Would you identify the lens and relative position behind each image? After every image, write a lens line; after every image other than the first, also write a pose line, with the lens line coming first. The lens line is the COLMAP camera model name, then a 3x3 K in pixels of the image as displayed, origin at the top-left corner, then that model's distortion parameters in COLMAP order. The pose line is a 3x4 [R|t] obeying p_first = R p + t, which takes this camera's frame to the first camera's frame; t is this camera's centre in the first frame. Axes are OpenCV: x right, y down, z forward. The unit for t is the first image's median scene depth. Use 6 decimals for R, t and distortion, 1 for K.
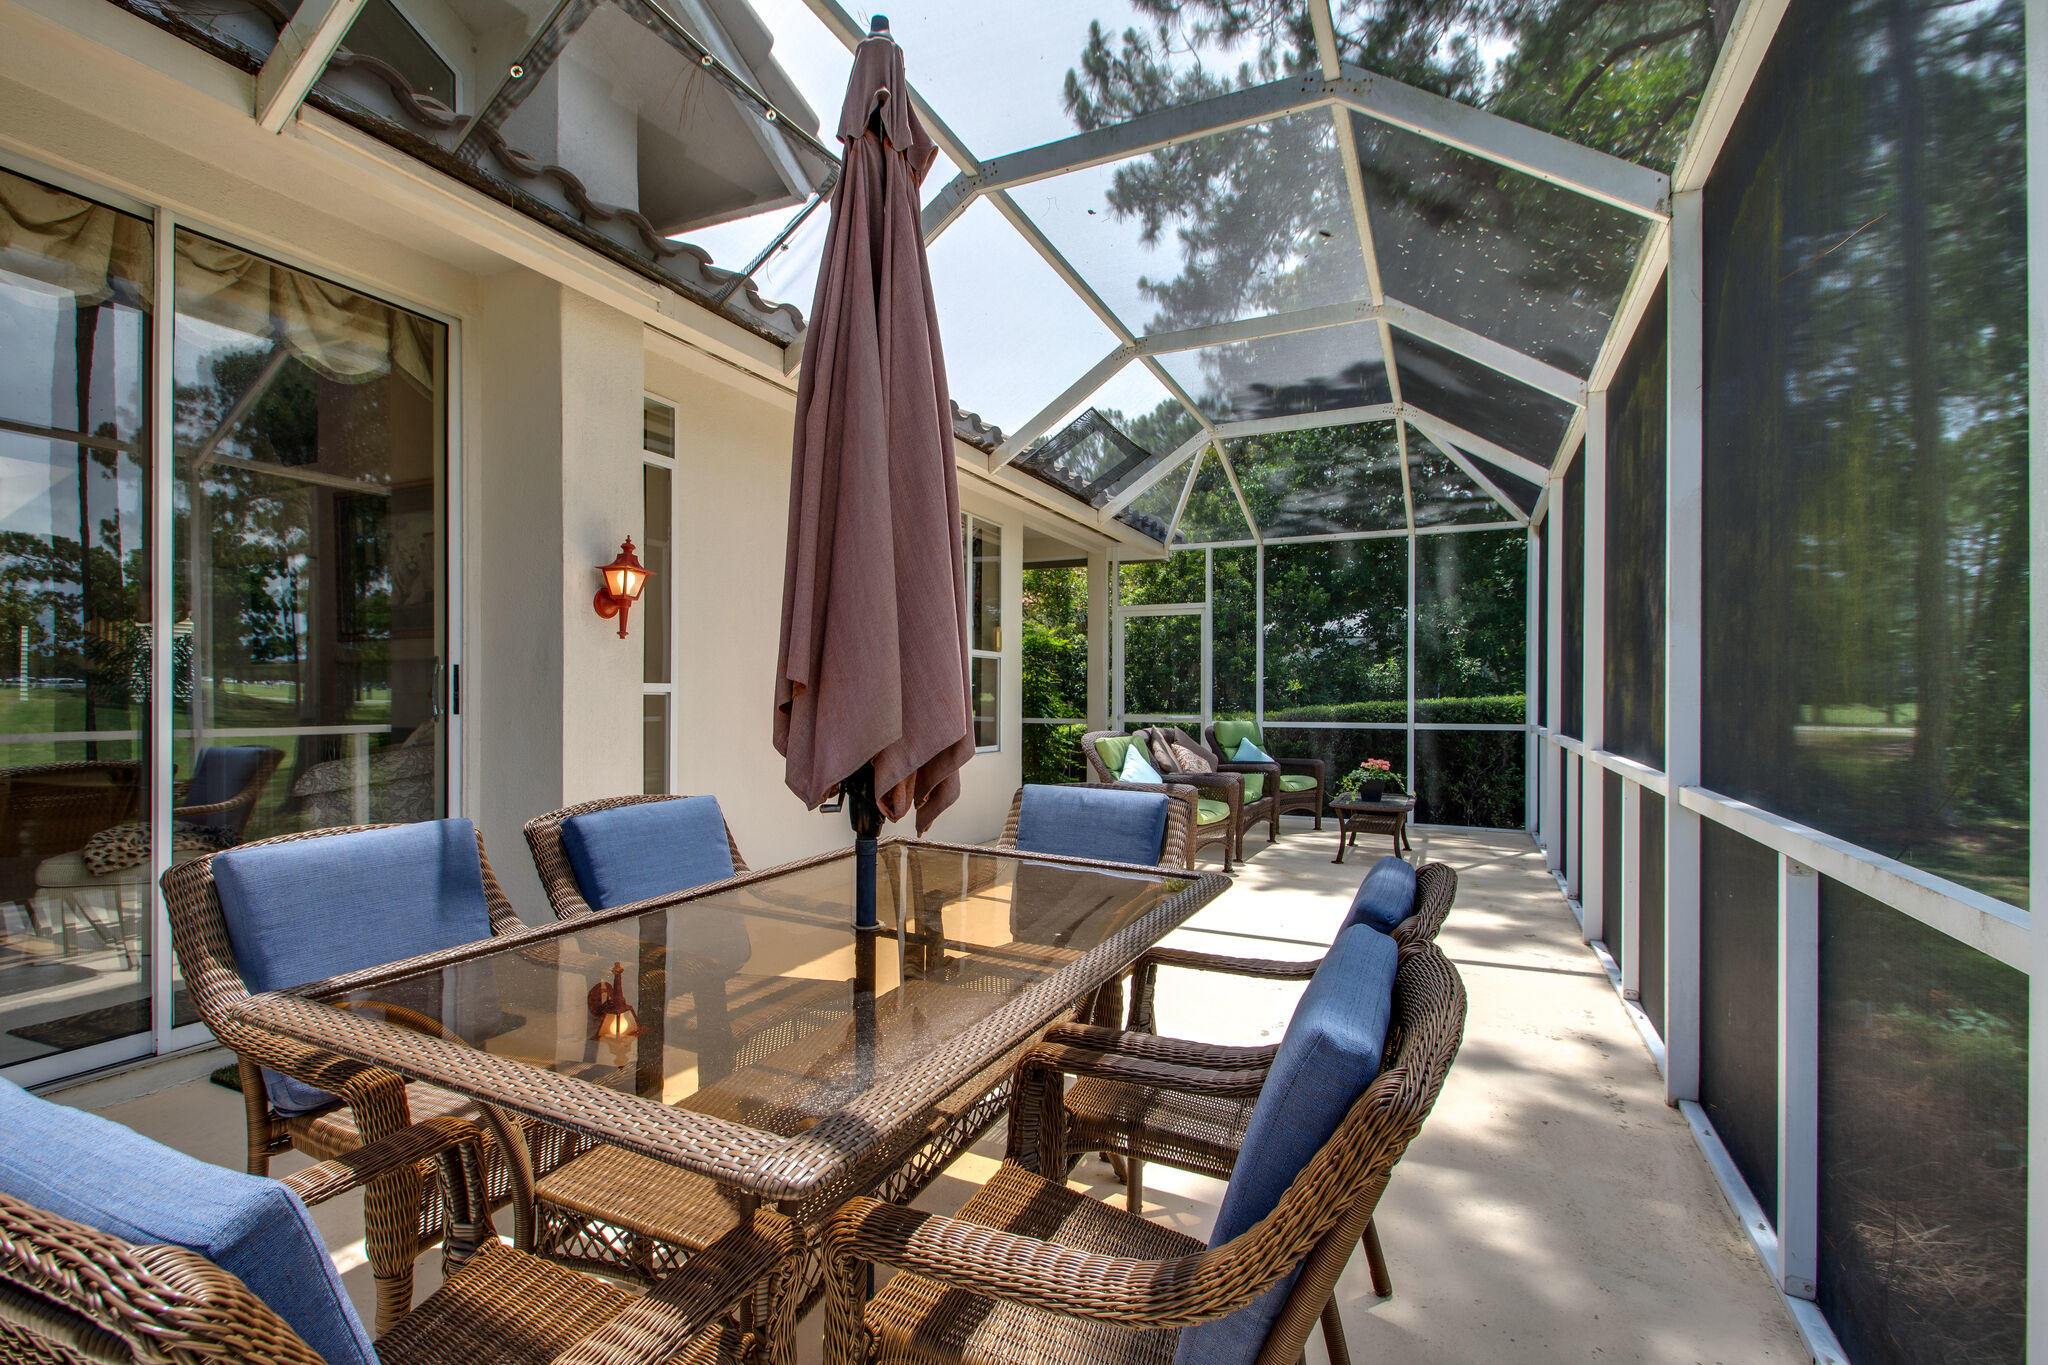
lens RADIAL K [[899.2, 0, 1033.1], [0, 899.2, 682.9], [0, 0, 1]] dist [0.020564, -0.007346]
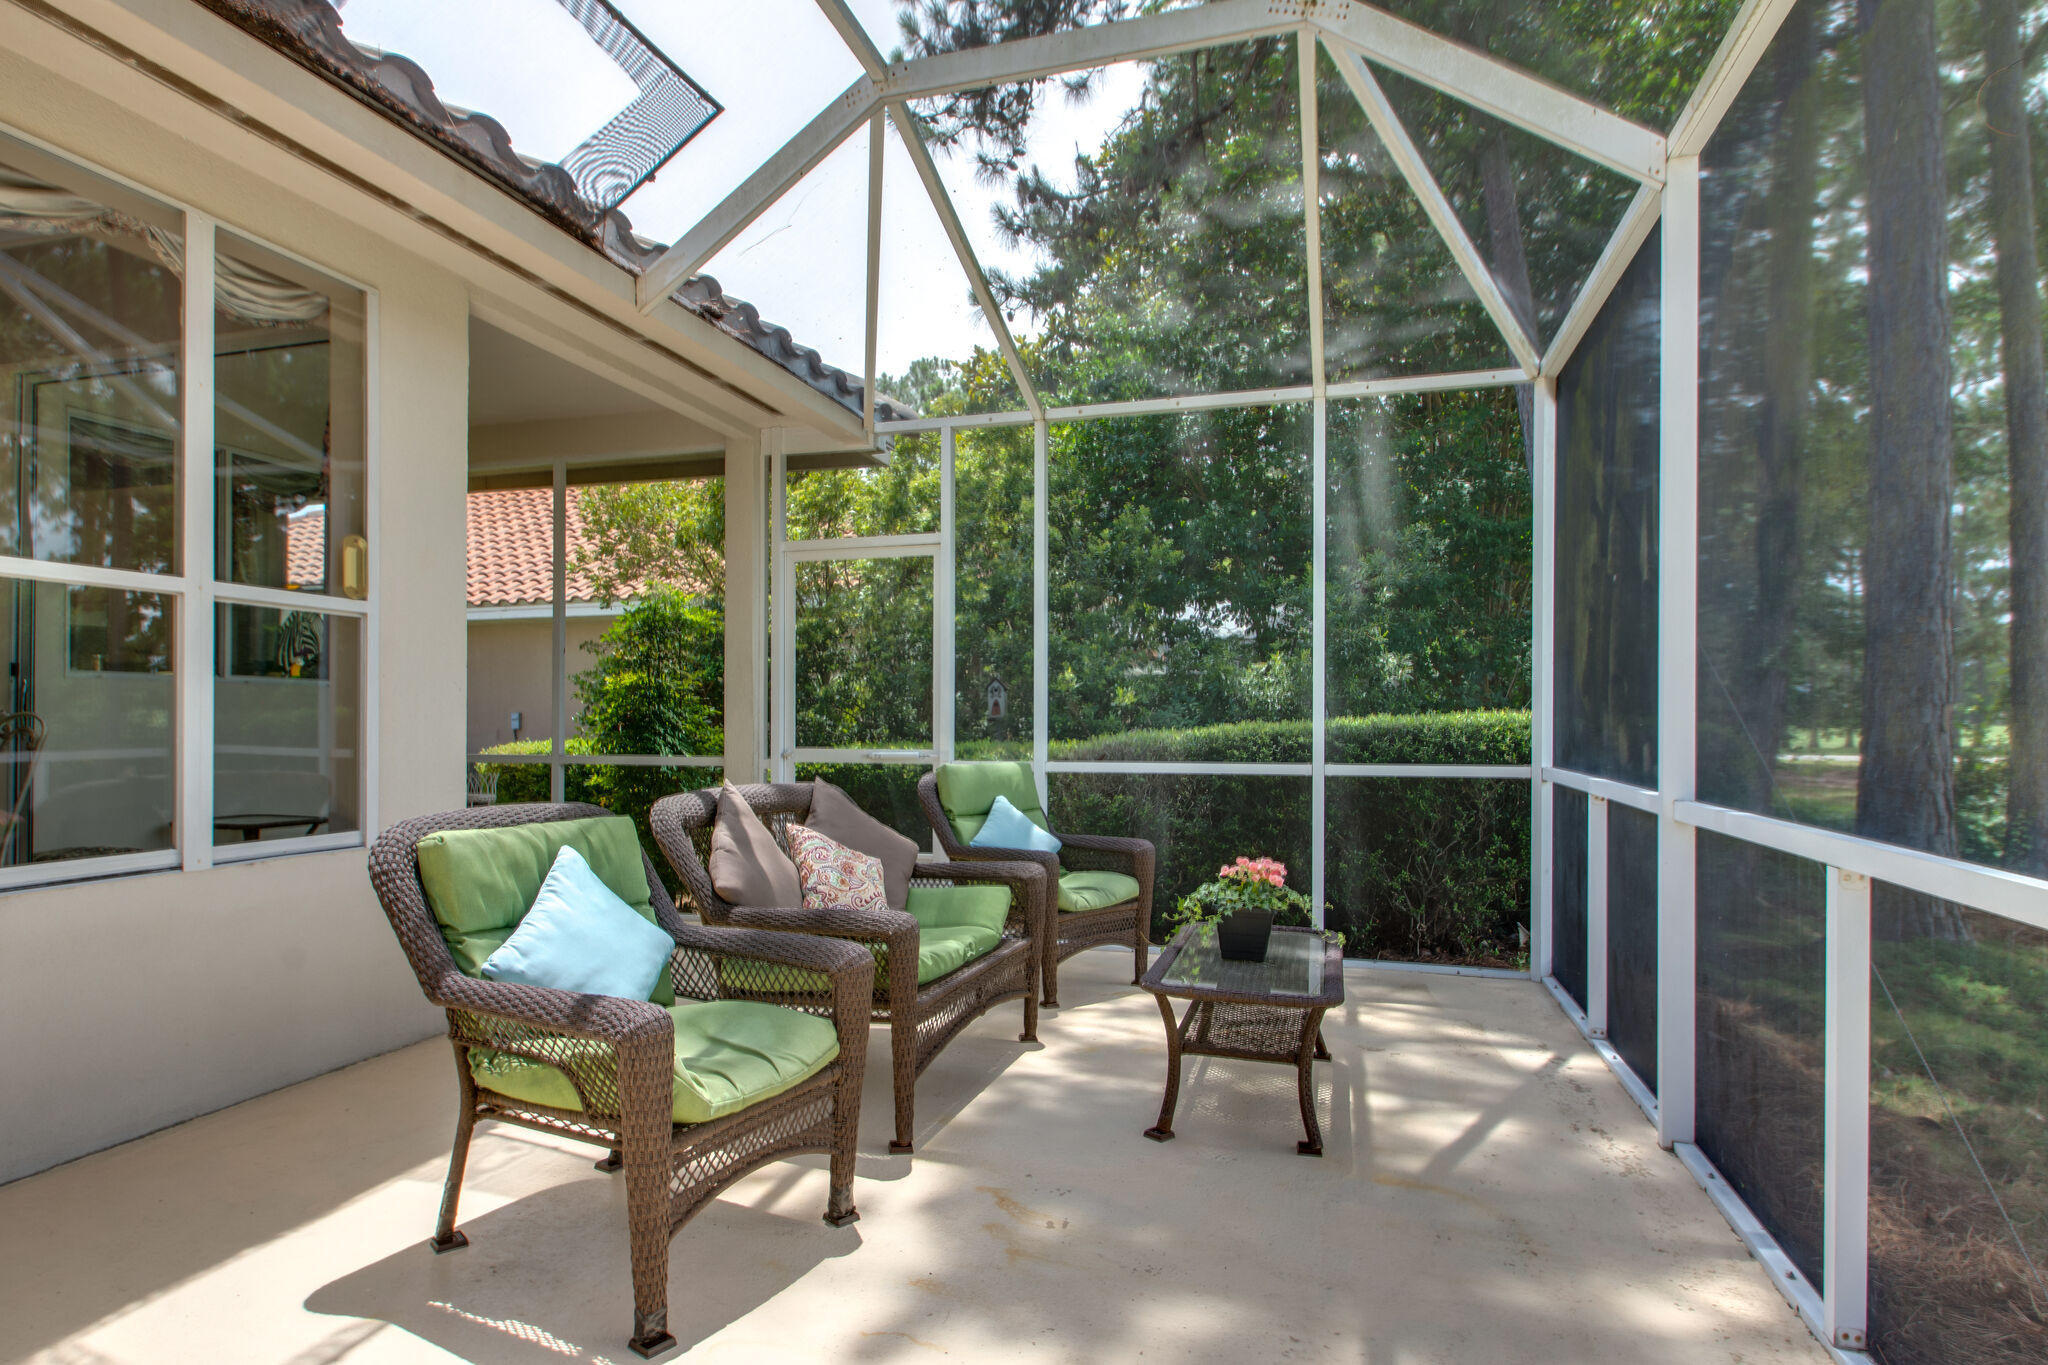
lens RADIAL K [[1077.4, 0, 1018.1], [0, 1077.4, 699.6], [0, 0, 1]] dist [0.005511, -0.004905]
pose [[0.989057, 0.001620, 0.147522, 0.153704], [-0.001040, 0.999991, -0.004015, 0.010201], [-0.147527, 0.003817, 0.989051, 0.404688]]
